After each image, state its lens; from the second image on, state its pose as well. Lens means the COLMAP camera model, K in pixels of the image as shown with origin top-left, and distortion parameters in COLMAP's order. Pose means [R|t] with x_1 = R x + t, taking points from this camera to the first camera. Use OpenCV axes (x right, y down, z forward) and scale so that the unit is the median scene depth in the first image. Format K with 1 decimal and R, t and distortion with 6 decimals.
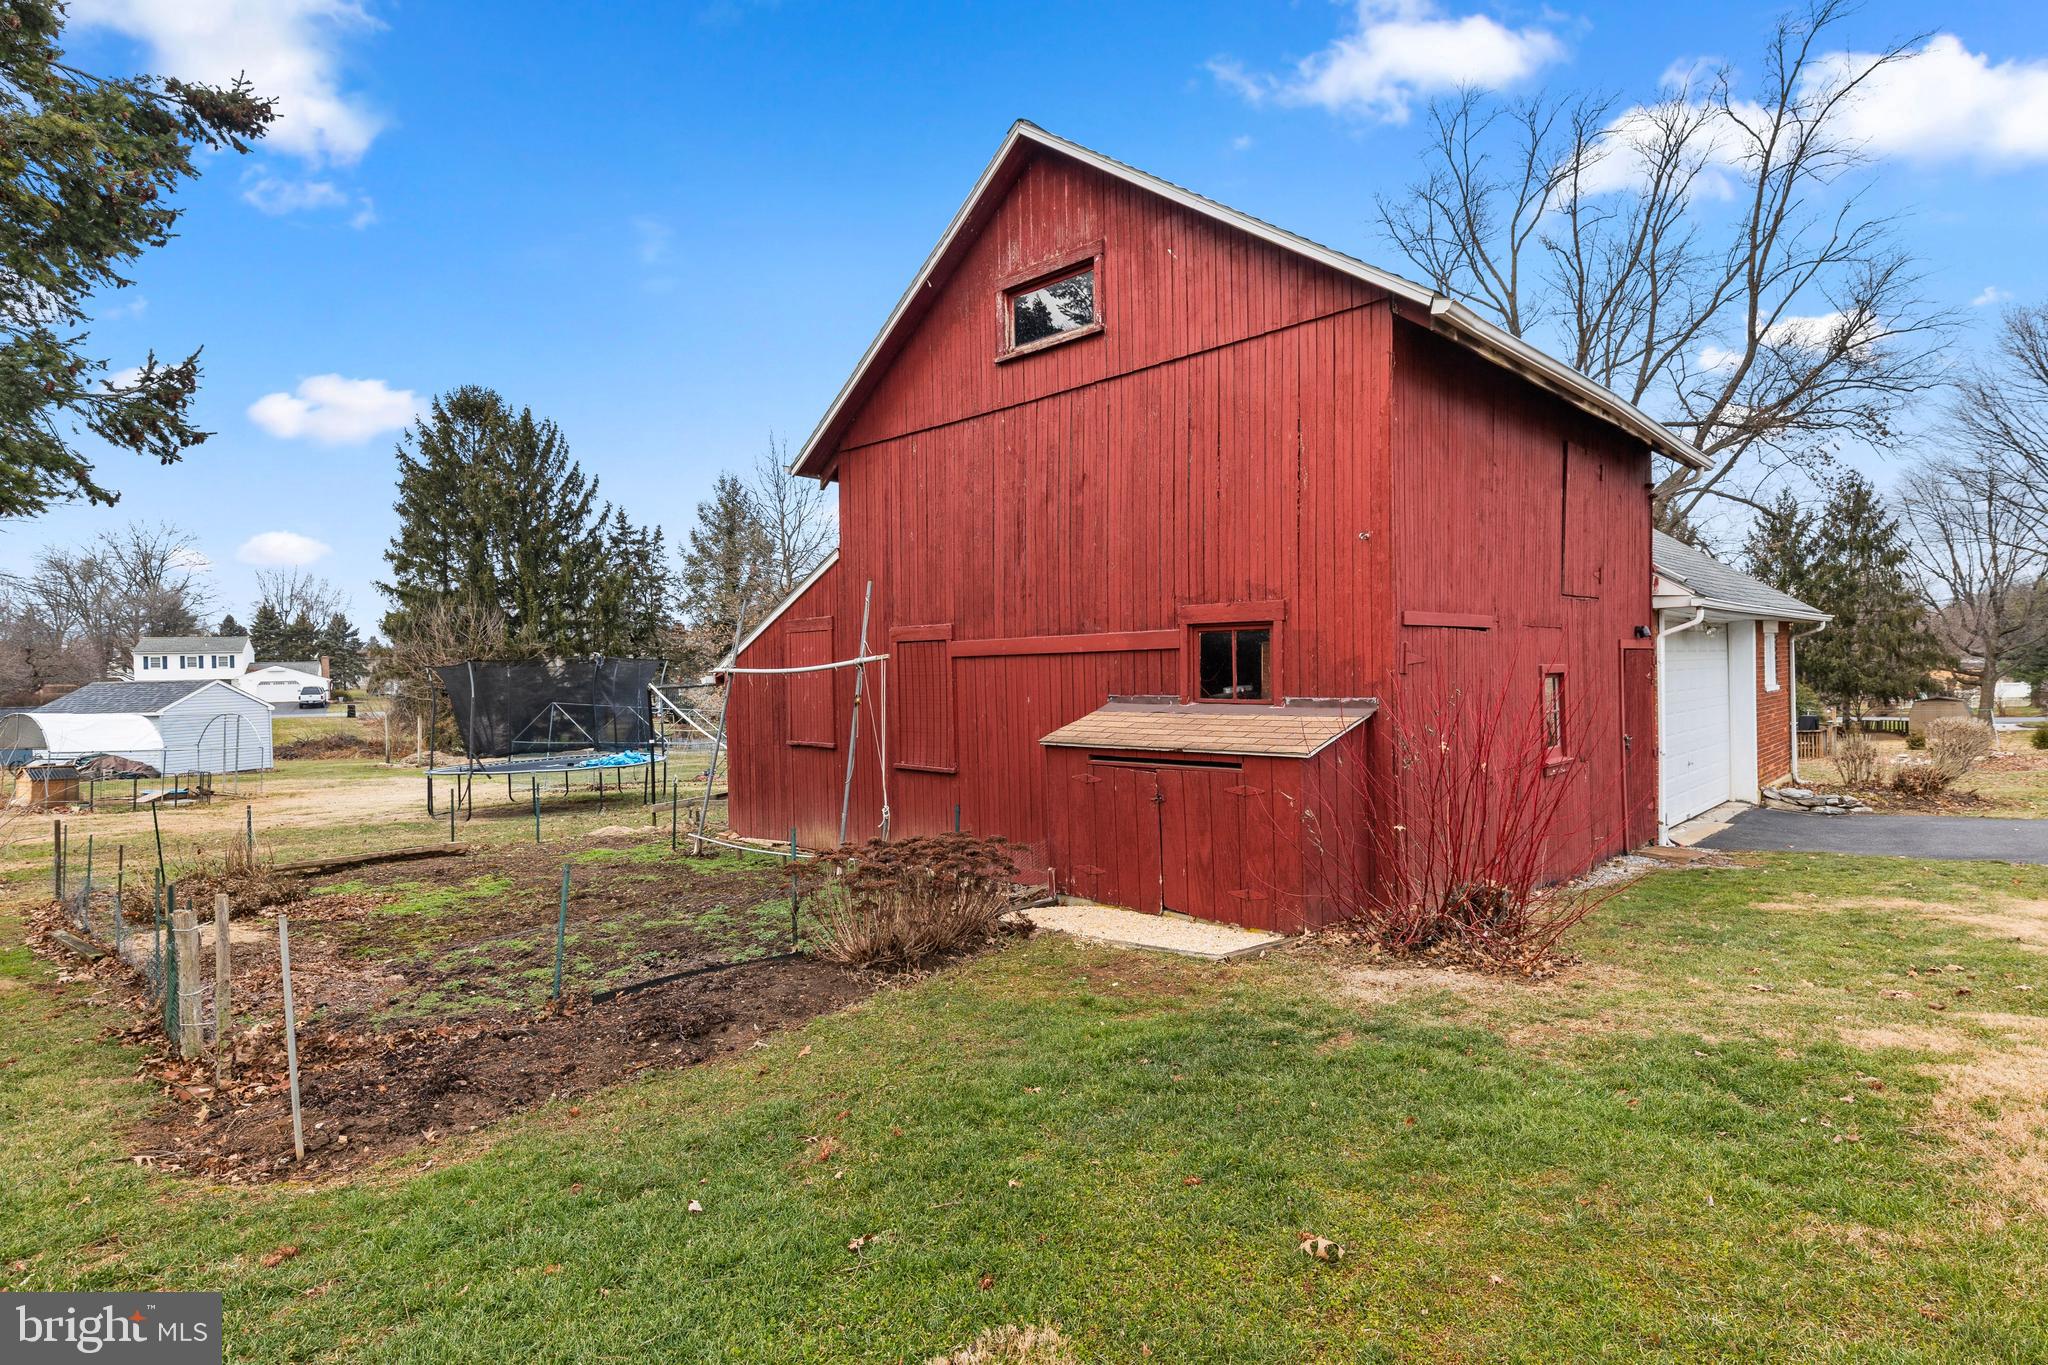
lens RADIAL K [[965.4, 0, 1024.0], [0, 965.4, 682.5], [0, 0, 1]] dist [-0.000556, -0.000302]
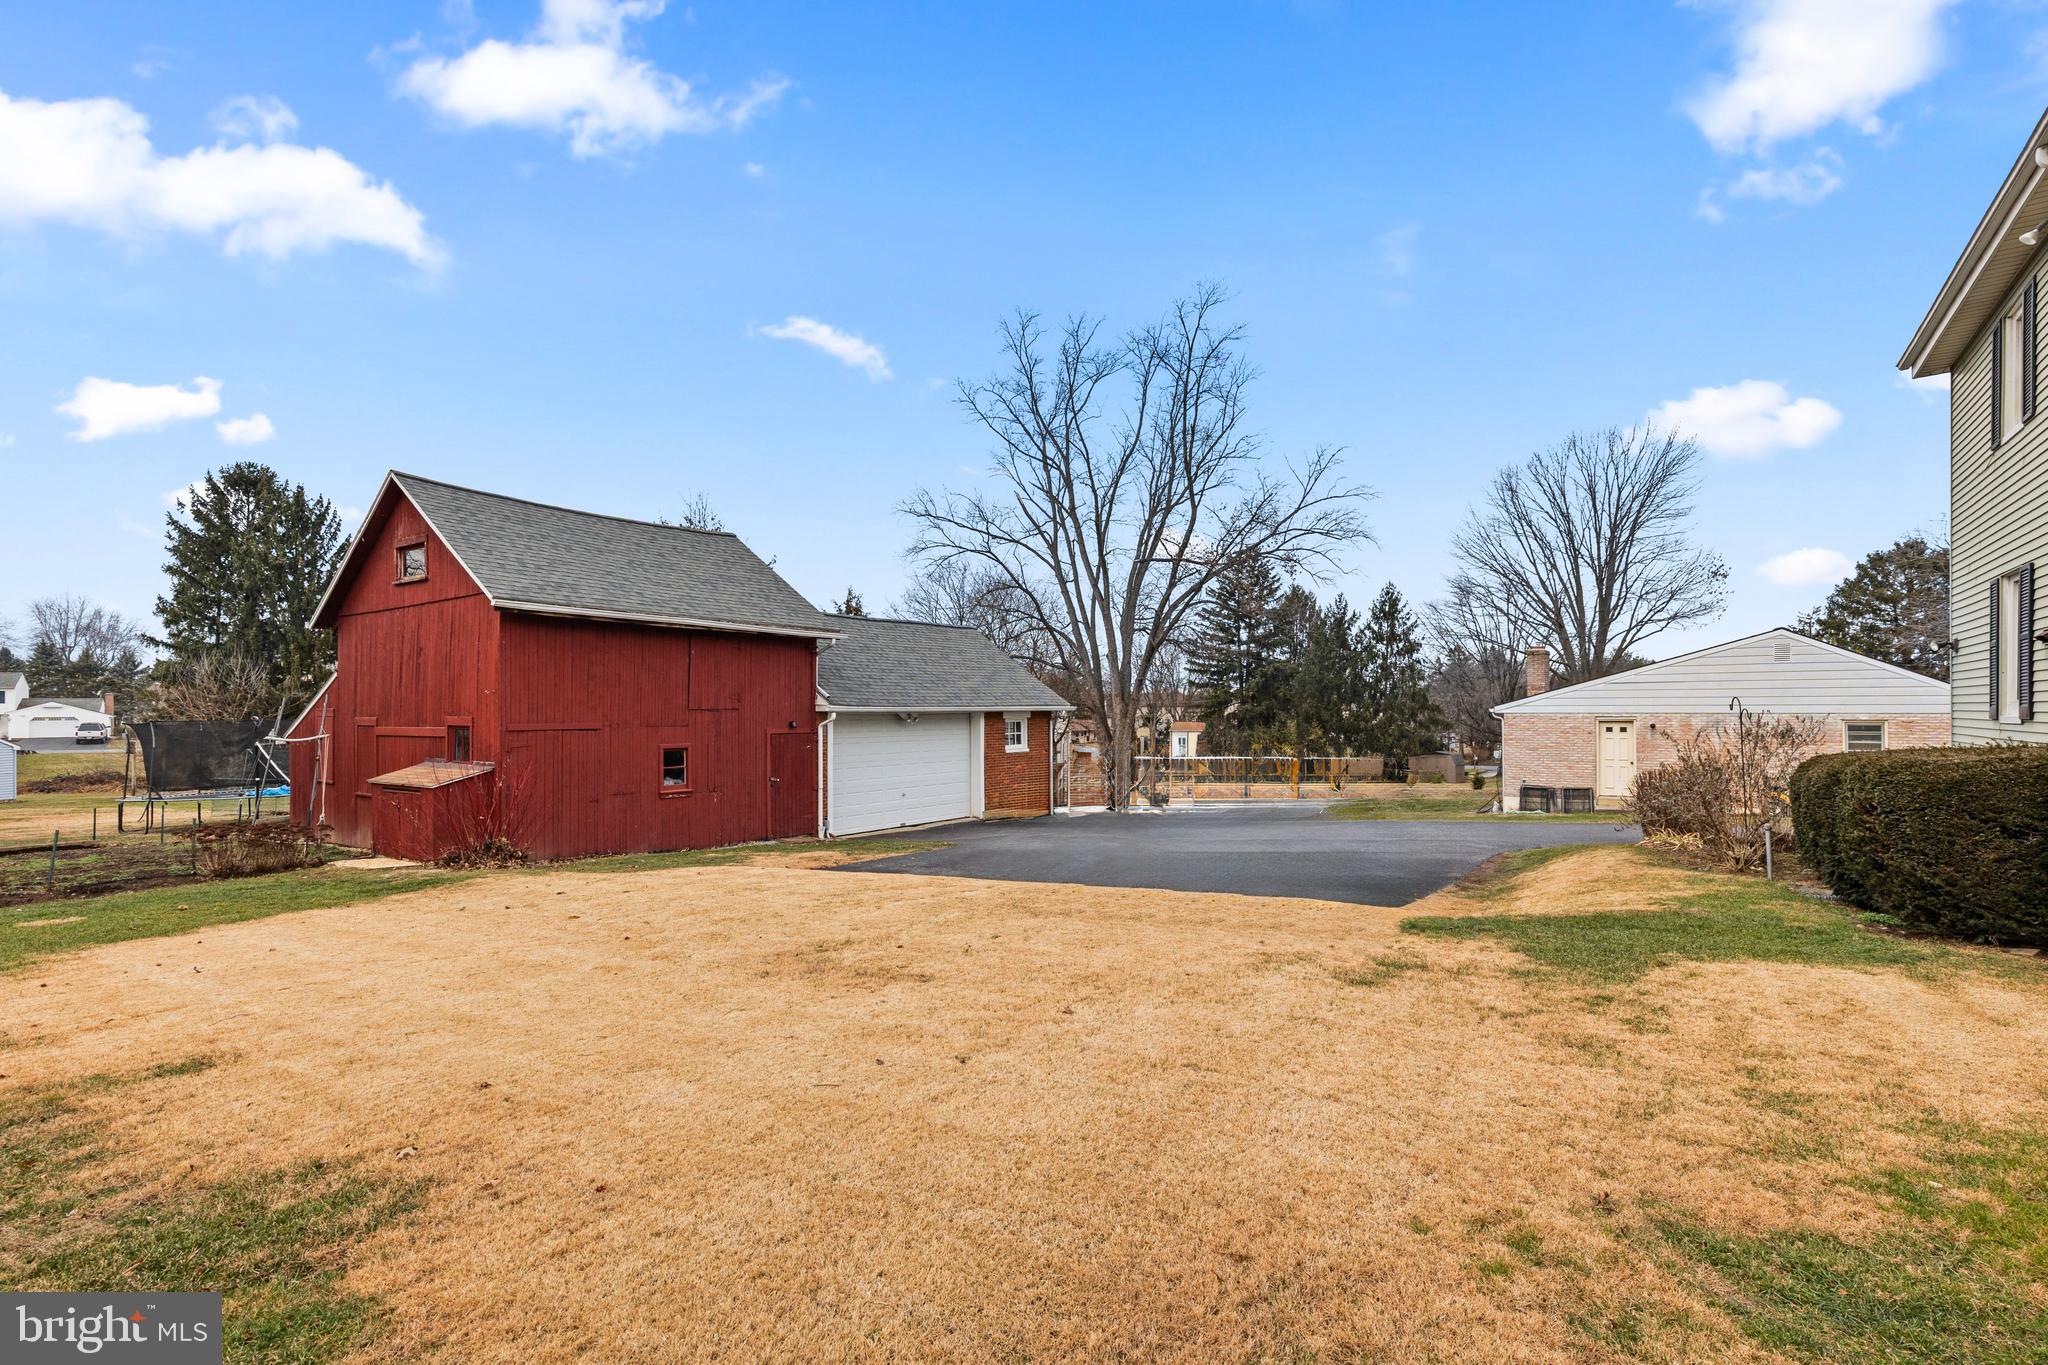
lens RADIAL K [[893.4, 0, 1024.1], [0, 893.4, 709.1], [0, 0, 1]] dist [0.002549, 0.000039]
pose [[0.987725, 0.016212, 0.155358, 0.169470], [-0.013540, 0.999742, -0.018236, -0.011716], [-0.155613, 0.015909, 0.987690, -0.174433]]
